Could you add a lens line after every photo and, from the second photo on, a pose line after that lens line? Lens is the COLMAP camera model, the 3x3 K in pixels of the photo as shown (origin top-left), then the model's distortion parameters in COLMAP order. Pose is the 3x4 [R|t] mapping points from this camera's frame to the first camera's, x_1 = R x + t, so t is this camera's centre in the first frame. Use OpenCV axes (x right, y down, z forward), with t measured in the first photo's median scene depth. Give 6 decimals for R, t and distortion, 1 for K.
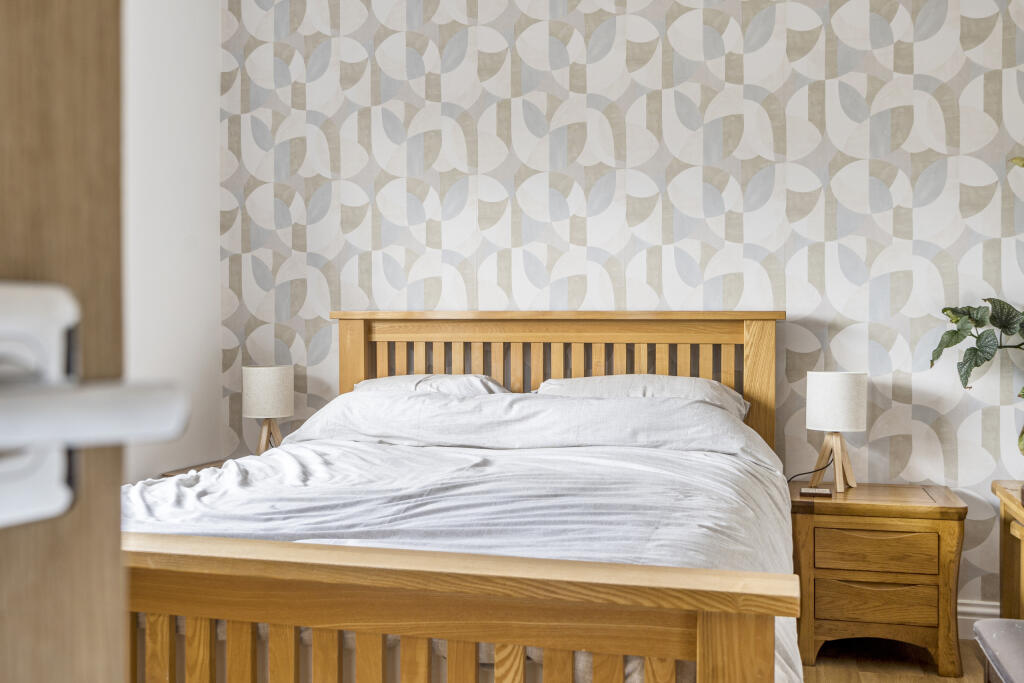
lens RADIAL K [[1046.5, 0, 512.0], [0, 1046.5, 341.5], [0, 0, 1]] dist [0.006277, -0.010001]
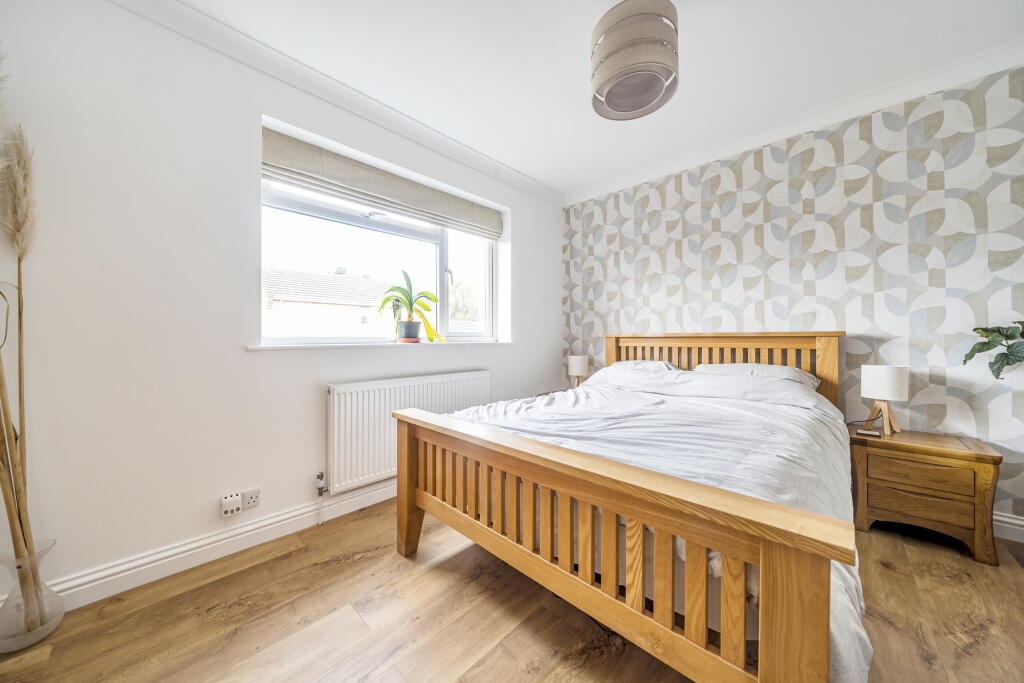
lens RADIAL K [[344.5, 0, 510.2], [0, 344.5, 339.4], [0, 0, 1]] dist [-0.014588, 0.001979]
pose [[0.865068, -0.002423, -0.501649, 0.051504], [-0.005576, 0.999880, -0.014445, -0.003051], [0.501624, 0.015294, 0.864951, 0.186426]]
